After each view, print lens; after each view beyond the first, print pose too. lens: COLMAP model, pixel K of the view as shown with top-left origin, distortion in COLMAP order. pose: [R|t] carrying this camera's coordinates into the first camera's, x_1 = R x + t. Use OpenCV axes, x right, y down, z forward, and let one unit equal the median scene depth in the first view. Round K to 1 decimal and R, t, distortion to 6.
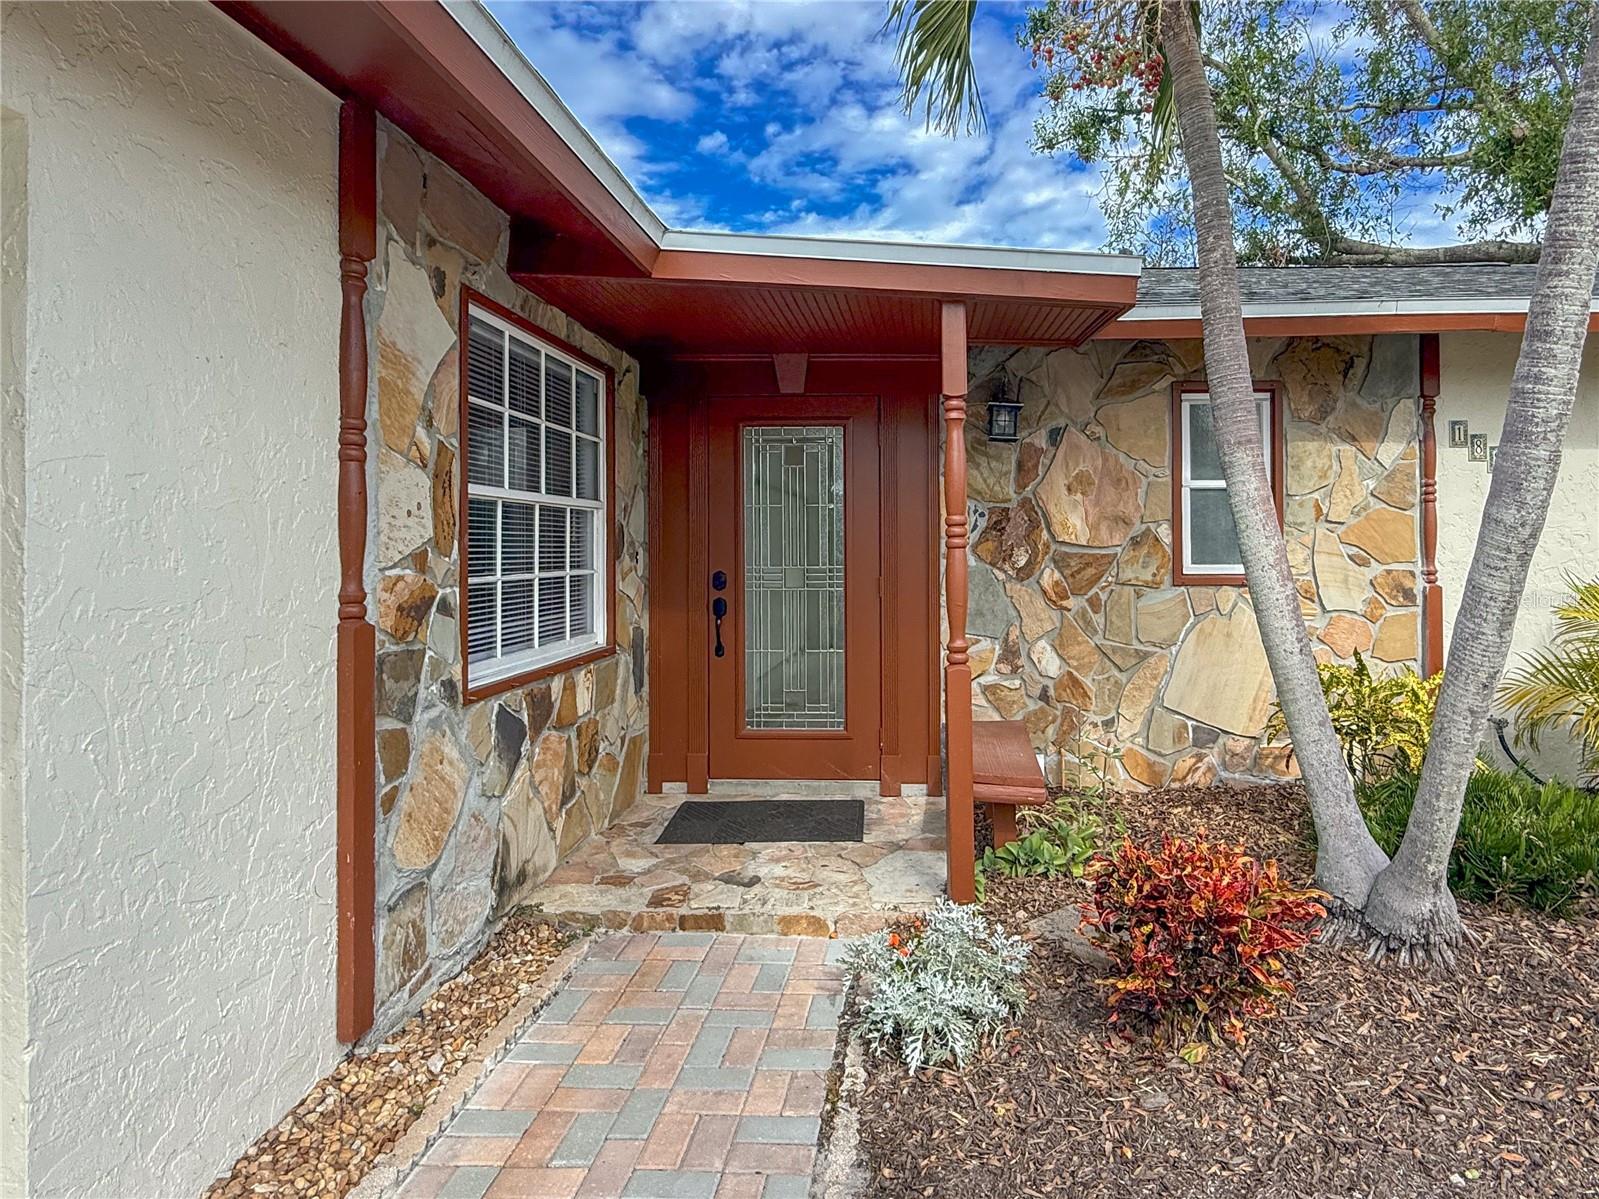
lens RADIAL K [[856.3, 0, 799.7], [0, 856.3, 555.3], [0, 0, 1]] dist [0.032367, -0.000056]
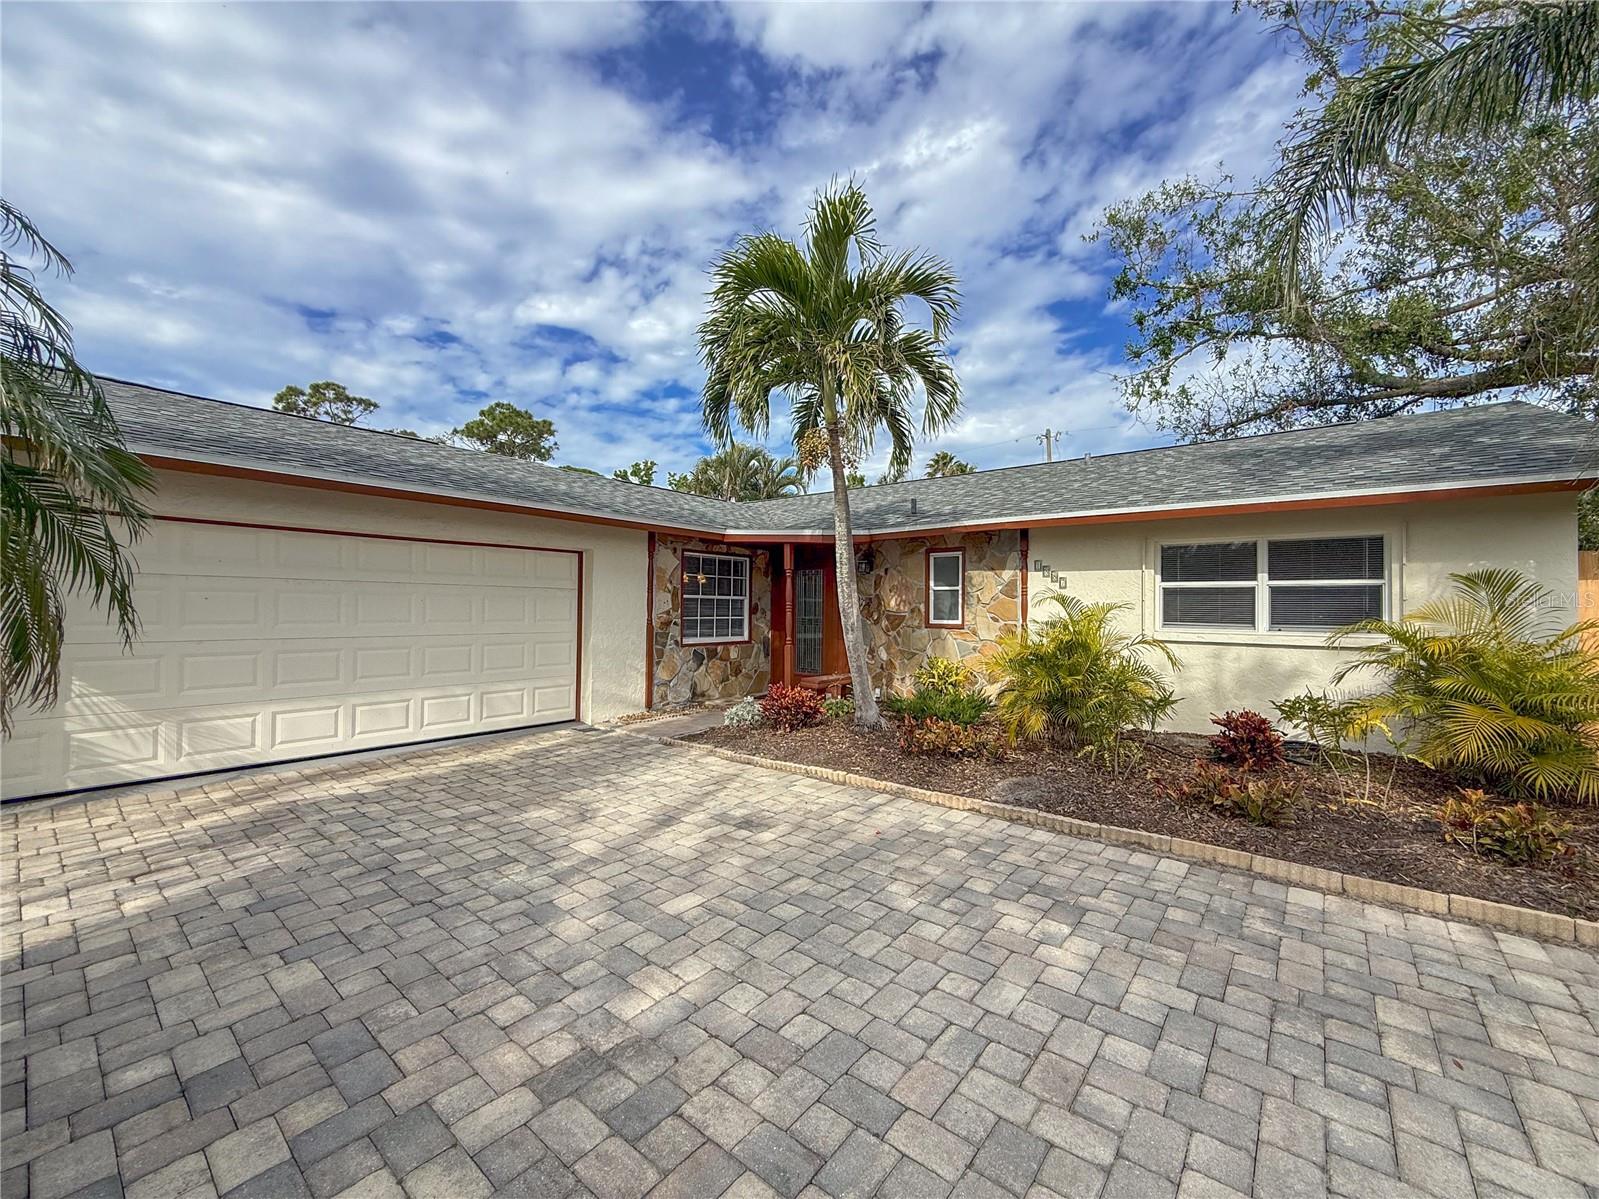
lens RADIAL K [[635.3, 0, 791.6], [0, 635.3, 611.3], [0, 0, 1]] dist [0.002549, 0.000133]
pose [[0.784849, 0.012126, -0.619569, 1.299781], [-0.015993, 0.999872, -0.000691, -0.006566], [0.619481, 0.010451, 0.784942, -0.742870]]
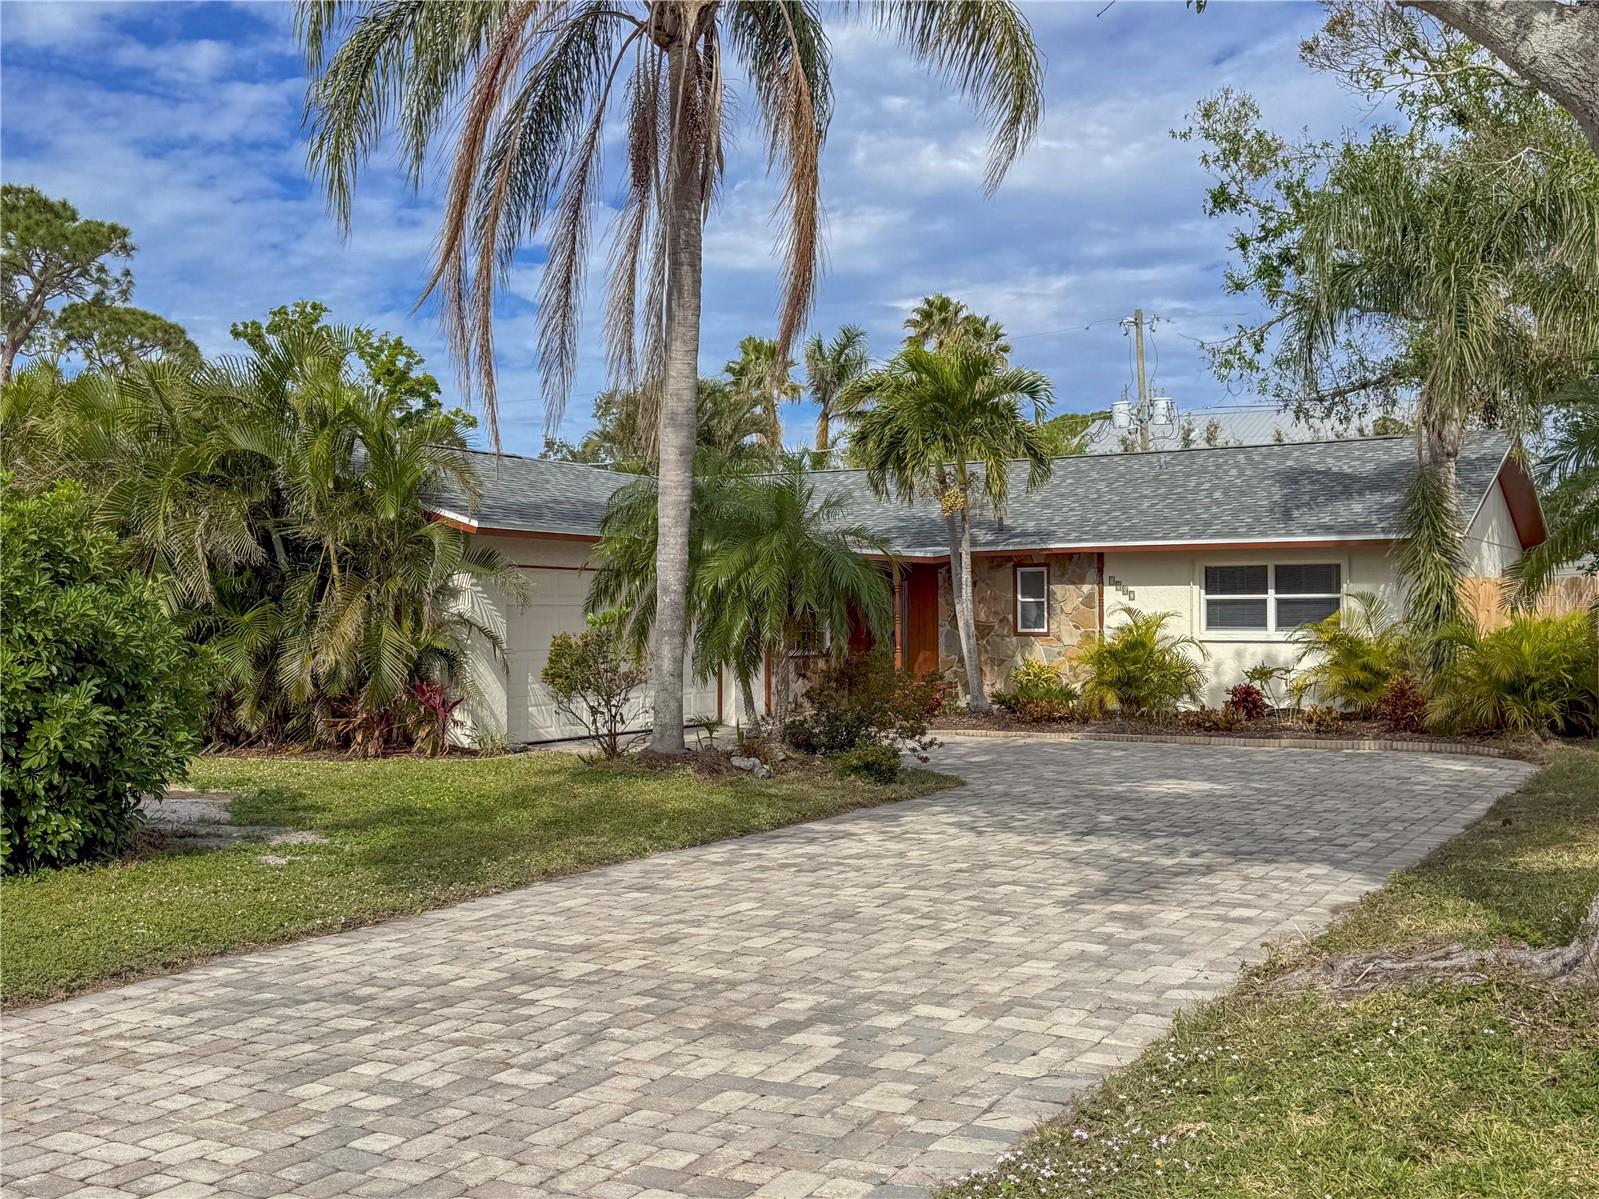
lens RADIAL K [[1841.0, 0, 797.6], [0, 1841.0, 633.3], [0, 0, 1]] dist [0.481439, 0.003268]
pose [[0.887945, 0.001843, -0.459945, 2.609937], [0.003969, 0.999924, 0.011669, -0.046798], [0.459932, -0.012187, 0.887871, -4.747559]]
